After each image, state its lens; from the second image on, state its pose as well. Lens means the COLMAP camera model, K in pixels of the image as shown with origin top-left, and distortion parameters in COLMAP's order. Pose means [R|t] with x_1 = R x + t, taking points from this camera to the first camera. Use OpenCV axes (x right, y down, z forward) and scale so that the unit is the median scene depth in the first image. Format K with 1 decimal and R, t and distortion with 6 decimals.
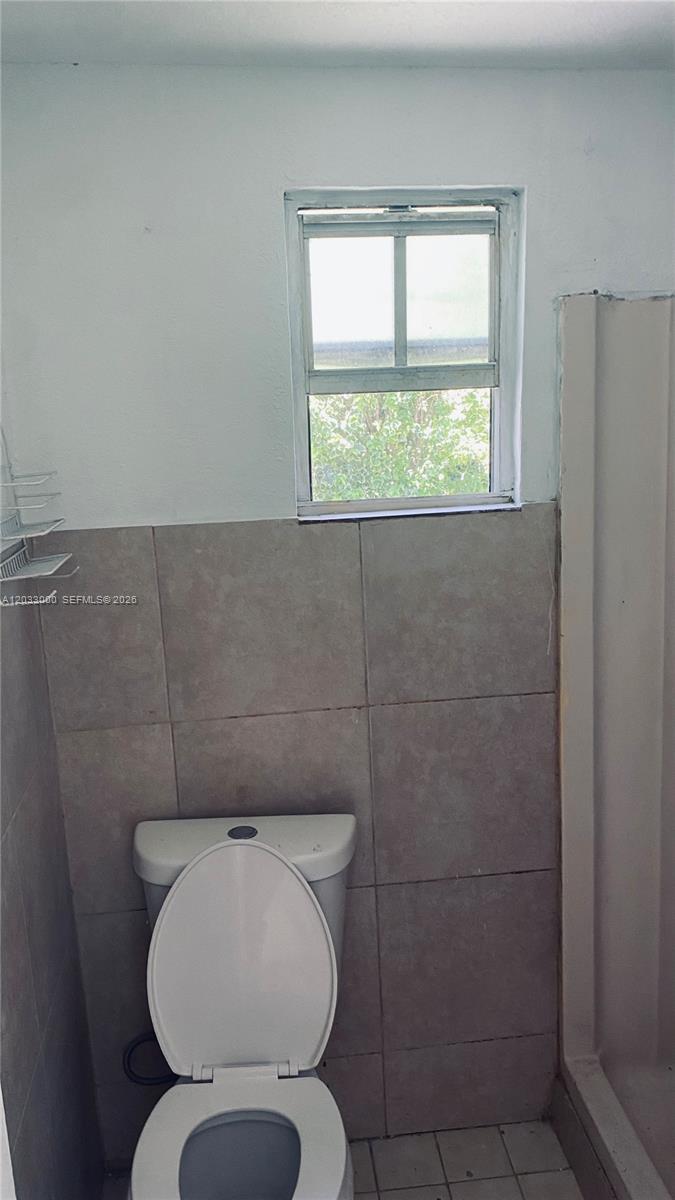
lens RADIAL K [[918.1, 0, 331.3], [0, 918.1, 601.7], [0, 0, 1]] dist [0.048581, -0.057087]
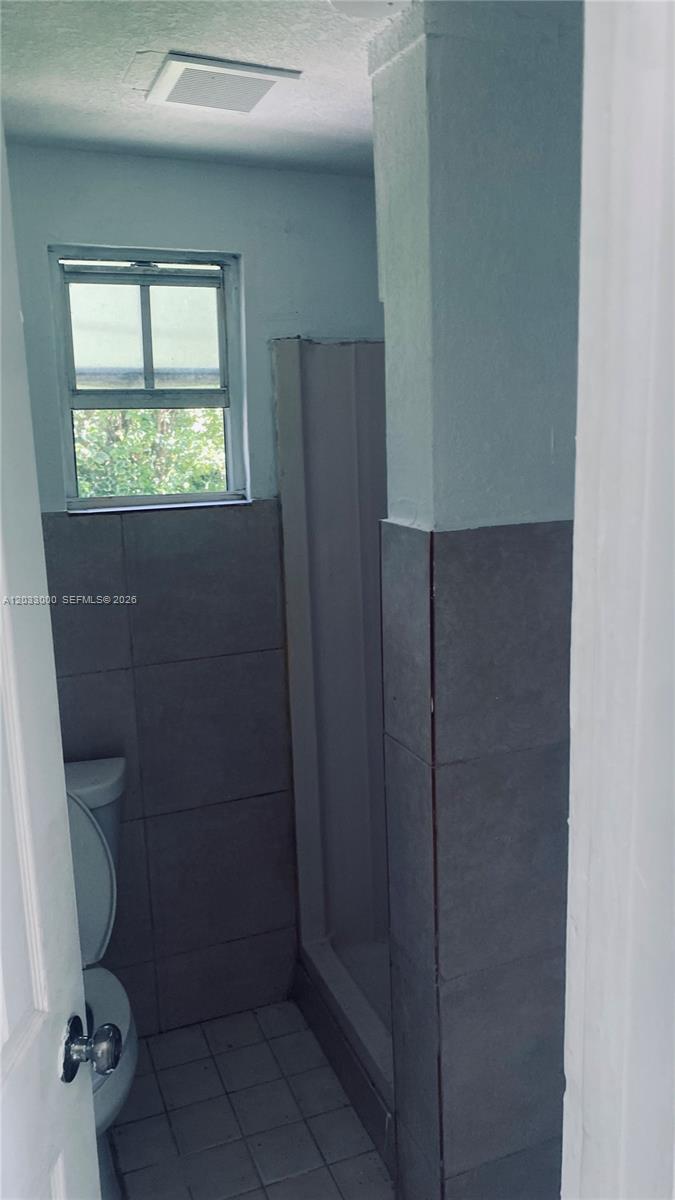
lens RADIAL K [[918.1, 0, 344.3], [0, 918.1, 603.9], [0, 0, 1]] dist [0.048581, -0.057087]
pose [[0.959079, -0.037148, 0.280690, -0.031913], [0.039756, 0.999203, -0.003604, 0.048093], [-0.280332, 0.014616, 0.959792, -0.255703]]
